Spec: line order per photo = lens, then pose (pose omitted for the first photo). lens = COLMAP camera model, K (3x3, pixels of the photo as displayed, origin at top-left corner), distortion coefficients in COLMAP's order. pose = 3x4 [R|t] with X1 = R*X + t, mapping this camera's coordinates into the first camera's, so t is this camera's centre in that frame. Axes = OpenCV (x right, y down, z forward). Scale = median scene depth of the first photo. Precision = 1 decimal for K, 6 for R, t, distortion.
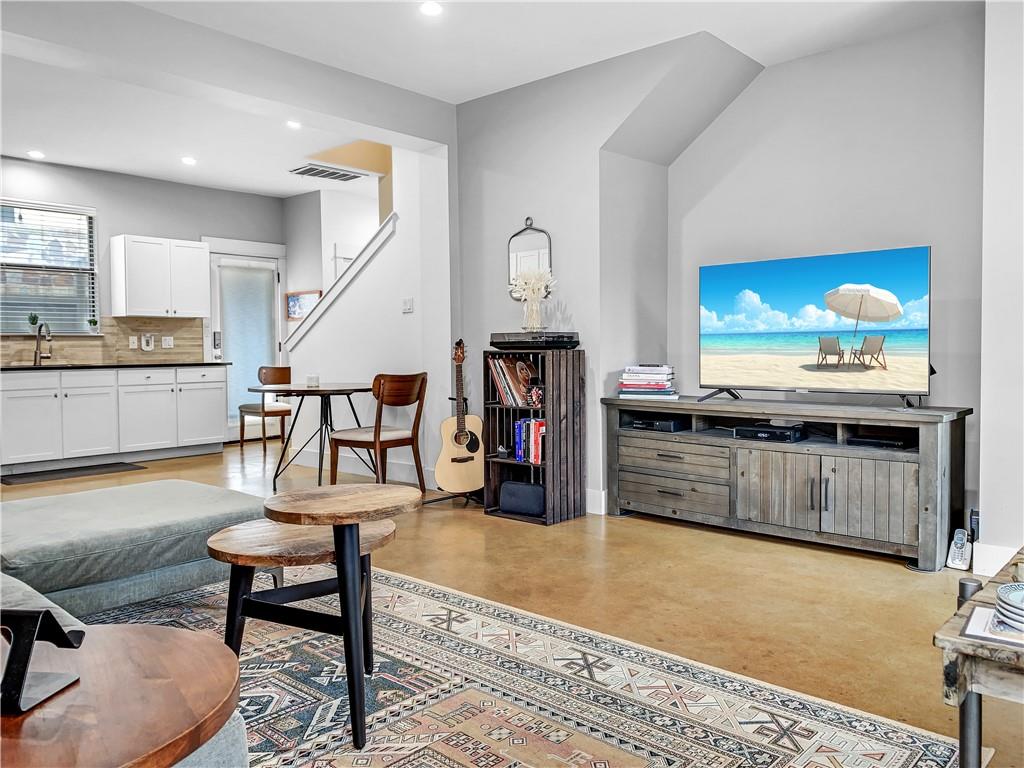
lens RADIAL K [[788.3, 0, 511.9], [0, 788.3, 381.1], [0, 0, 1]] dist [0.011169, 0.007613]
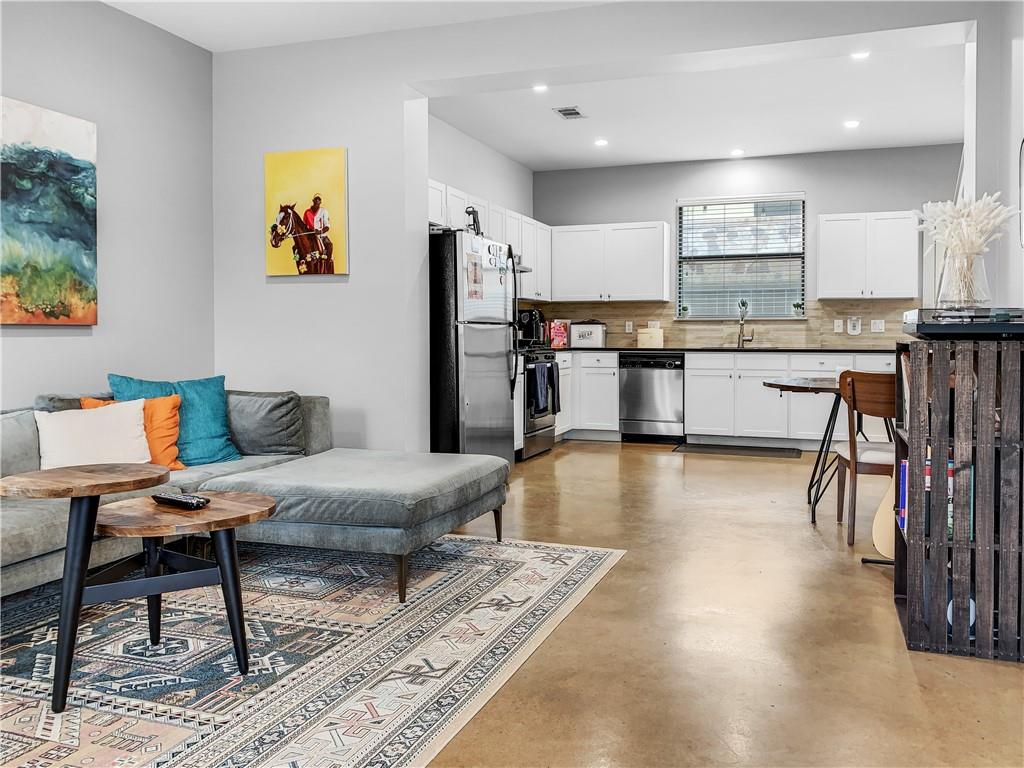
lens RADIAL K [[788.3, 0, 514.7], [0, 788.3, 356.1], [0, 0, 1]] dist [0.011169, 0.007613]
pose [[0.396931, 0.035515, -0.917161, 0.634826], [-0.043424, 0.998859, 0.019886, -0.039134], [0.916821, 0.031934, 0.398020, 0.701623]]
